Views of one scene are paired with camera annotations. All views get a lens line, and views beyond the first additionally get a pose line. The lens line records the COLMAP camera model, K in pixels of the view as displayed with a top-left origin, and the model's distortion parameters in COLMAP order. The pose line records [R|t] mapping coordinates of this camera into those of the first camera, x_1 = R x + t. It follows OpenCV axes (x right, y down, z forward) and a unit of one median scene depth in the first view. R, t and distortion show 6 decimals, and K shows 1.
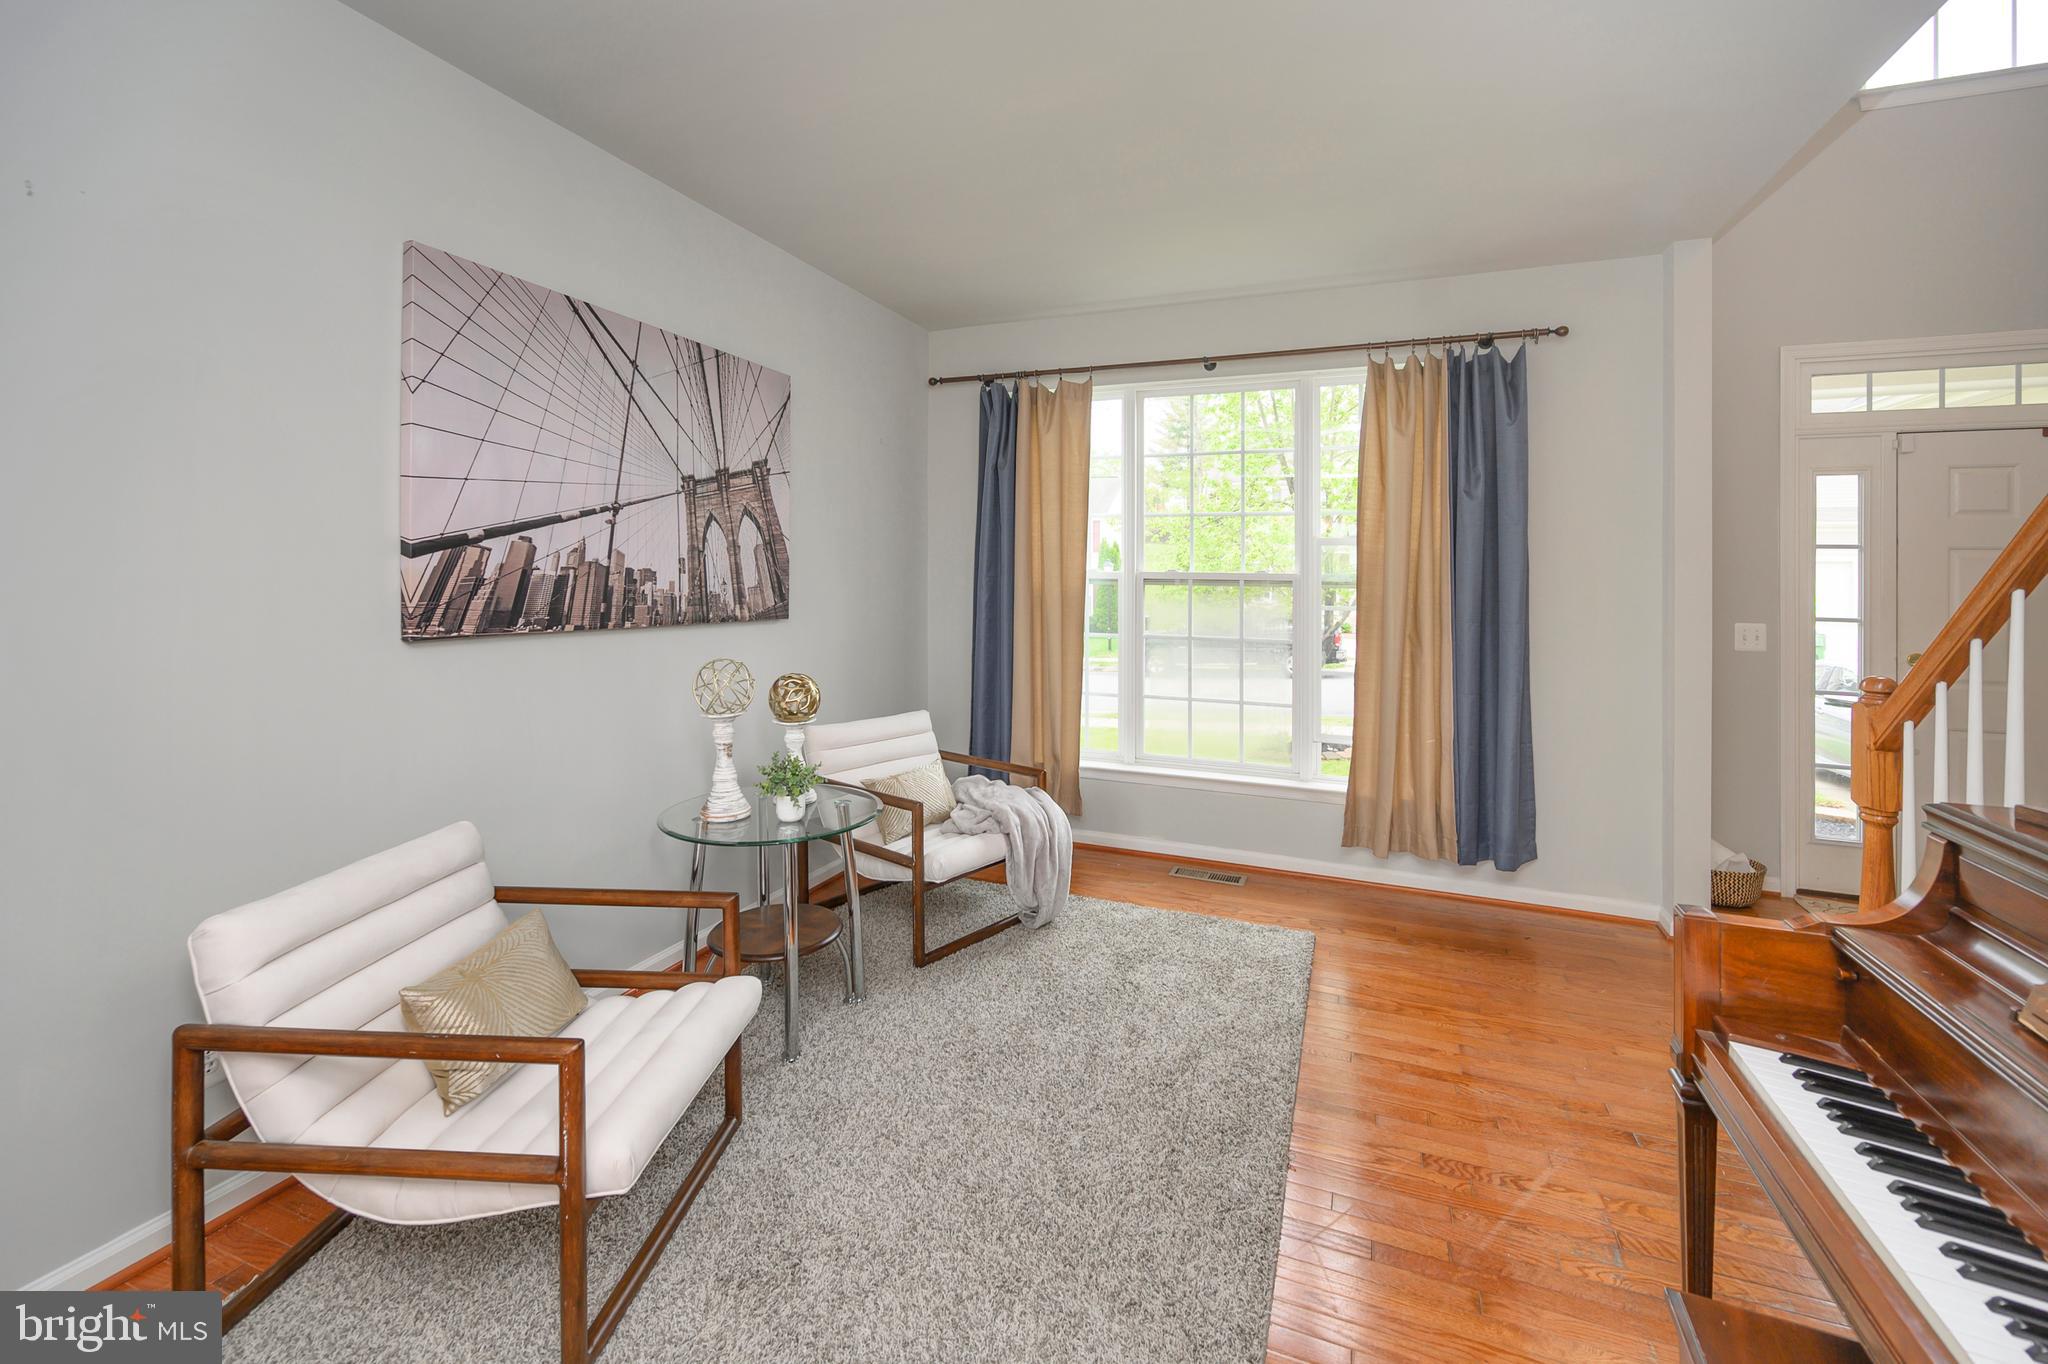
lens RADIAL K [[855.9, 0, 1034.4], [0, 855.9, 575.2], [0, 0, 1]] dist [0.000395, -0.000069]
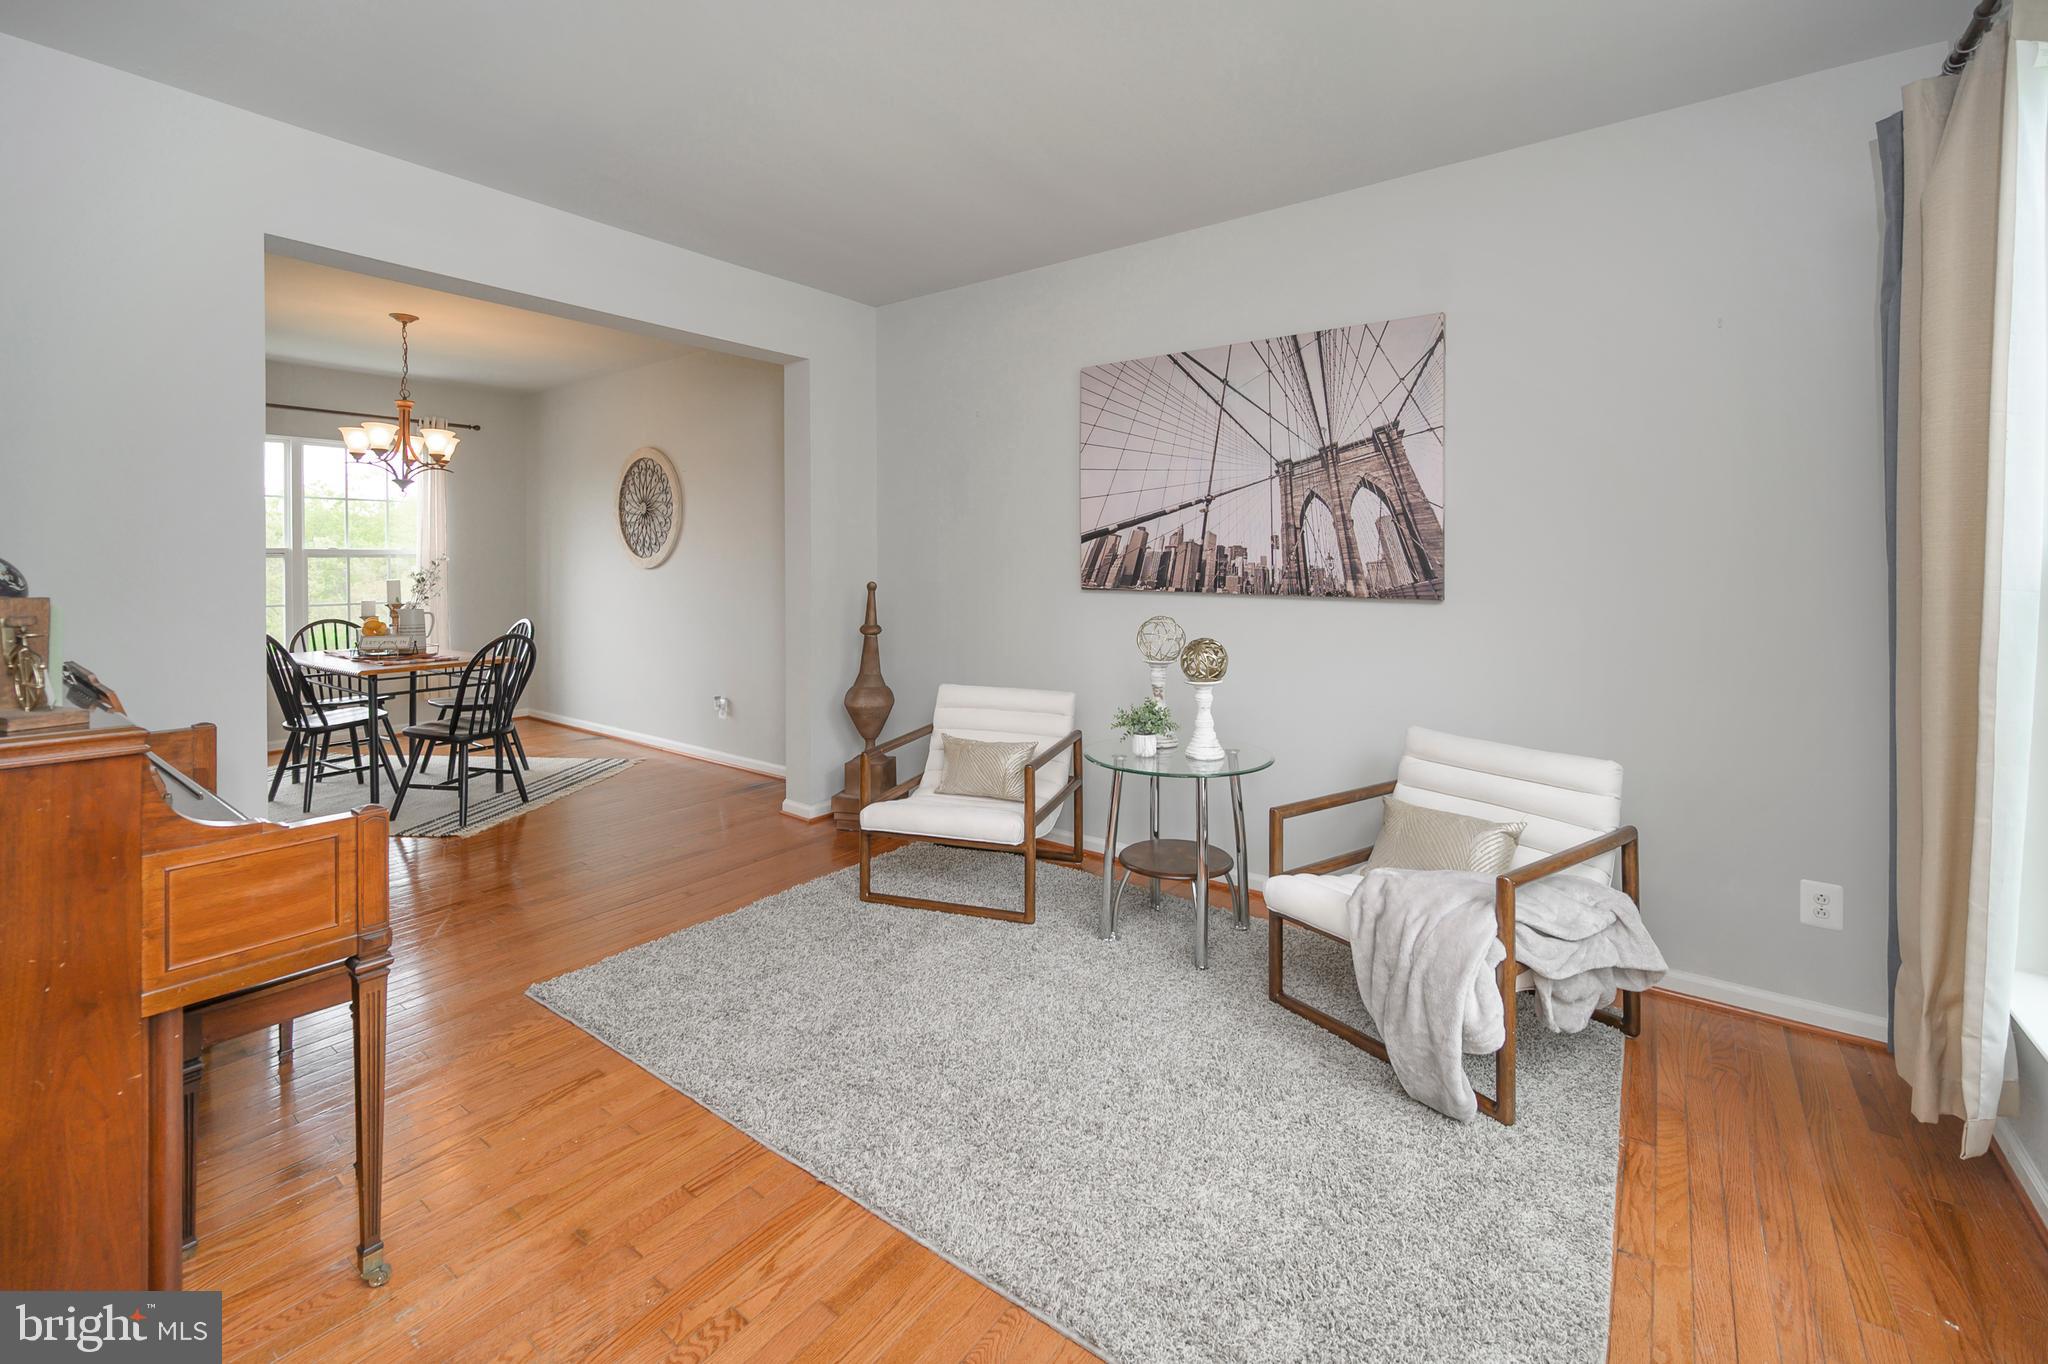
lens RADIAL K [[855.9, 0, 1034.4], [0, 855.9, 575.2], [0, 0, 1]] dist [0.000395, -0.000069]
pose [[-0.261869, 0.013691, -0.965006, 0.786166], [0.002712, 0.999906, 0.013450, 0.016784], [0.965100, 0.000905, -0.261882, 1.029684]]
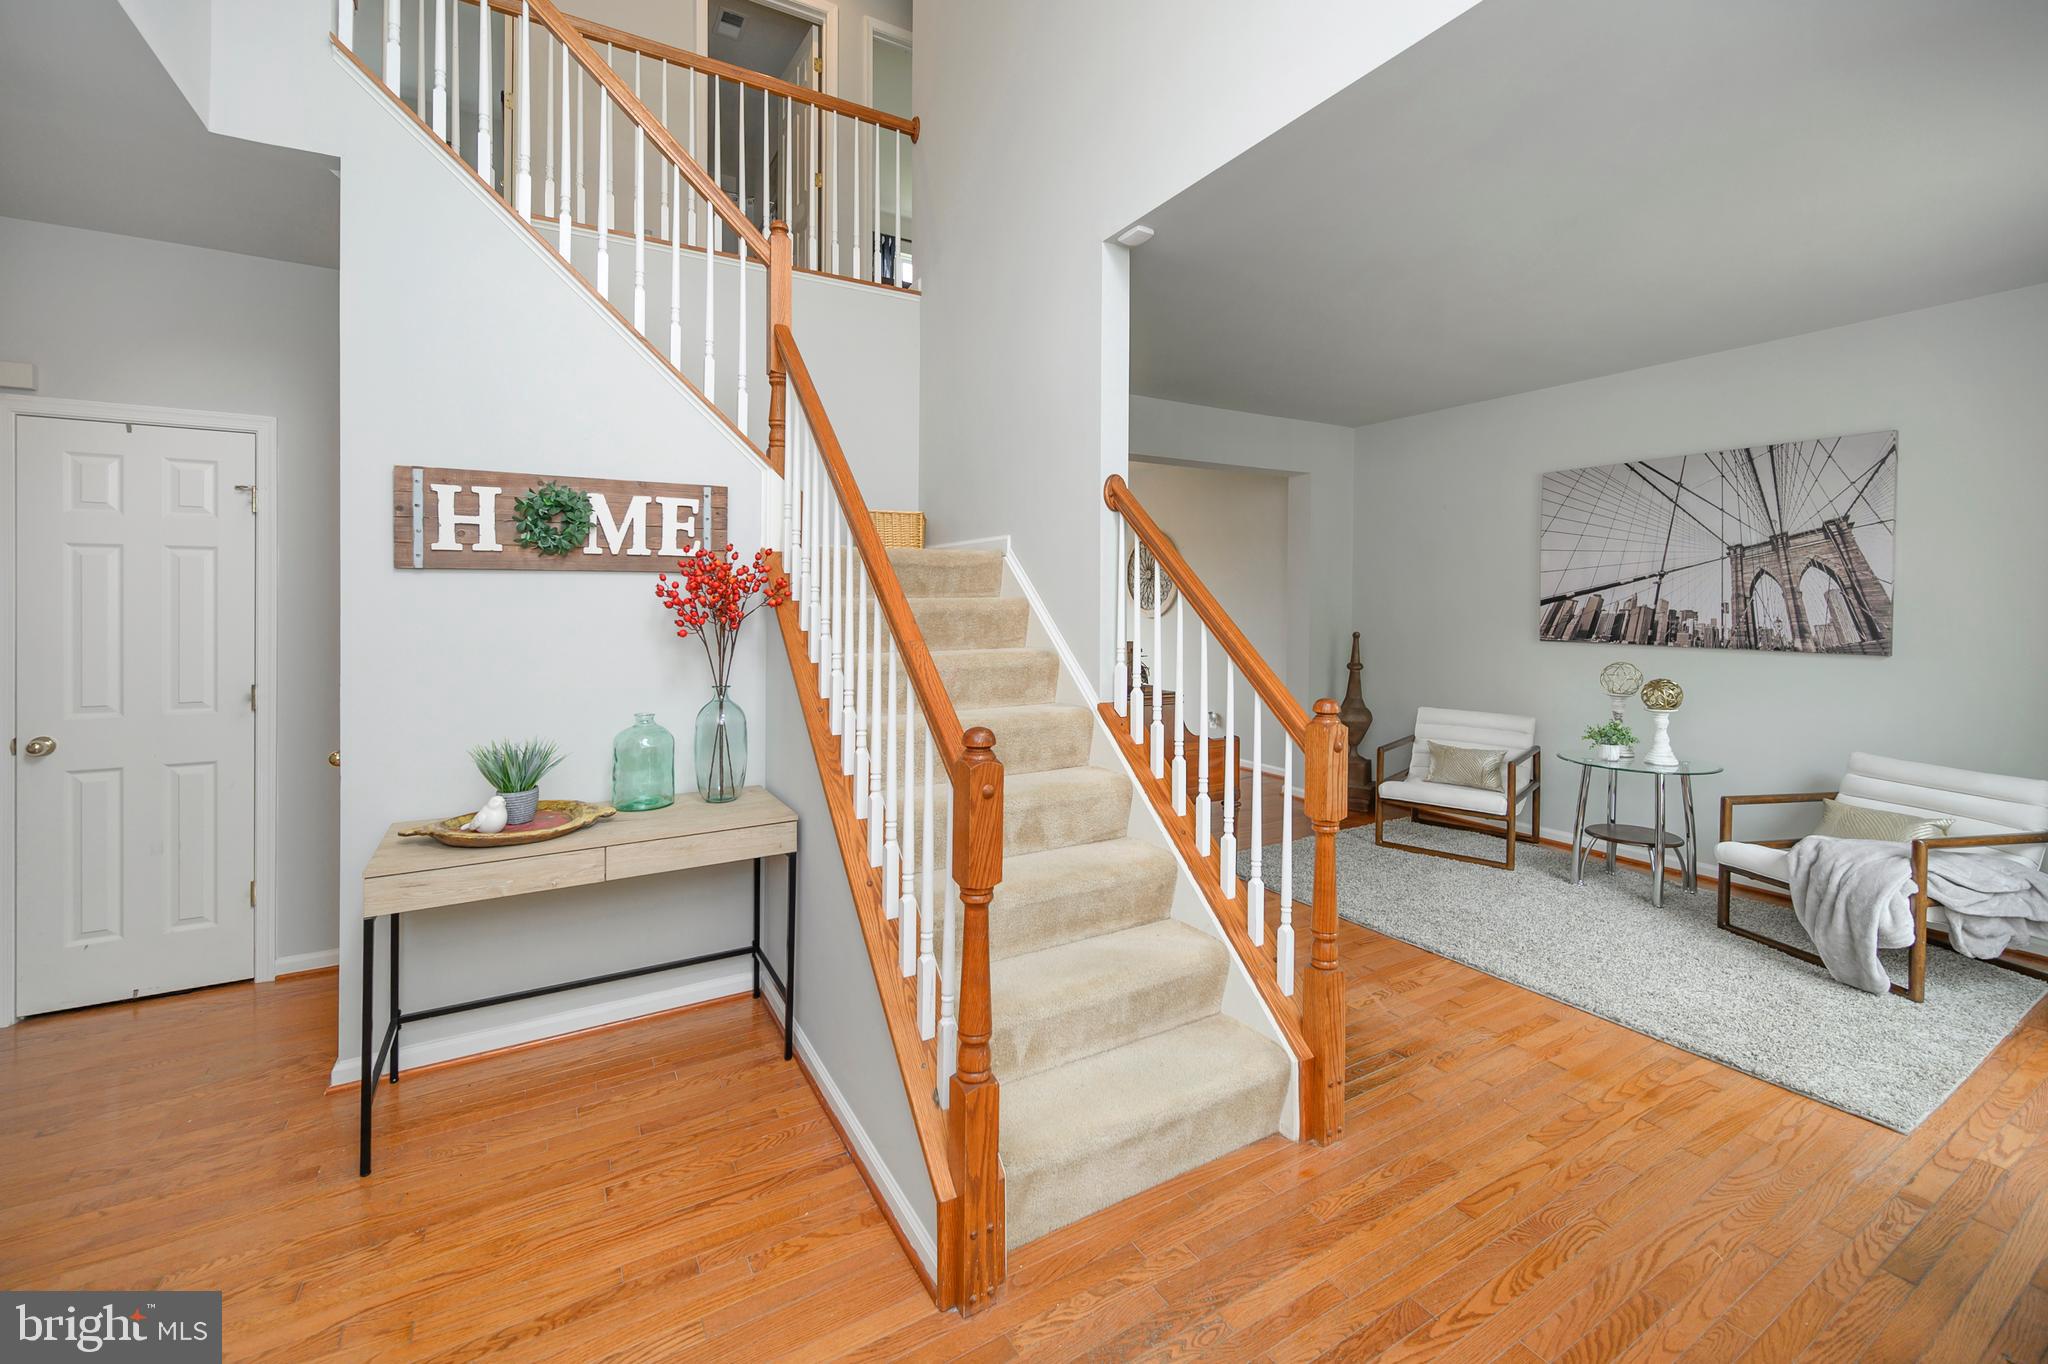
lens RADIAL K [[841.1, 0, 1025.2], [0, 841.1, 629.5], [0, 0, 1]] dist [0.001383, 0.000436]
pose [[-0.618483, 0.024038, -0.785430, 1.515486], [0.001619, 0.999569, 0.029317, -0.019214], [0.785796, 0.016861, -0.618256, 0.989202]]
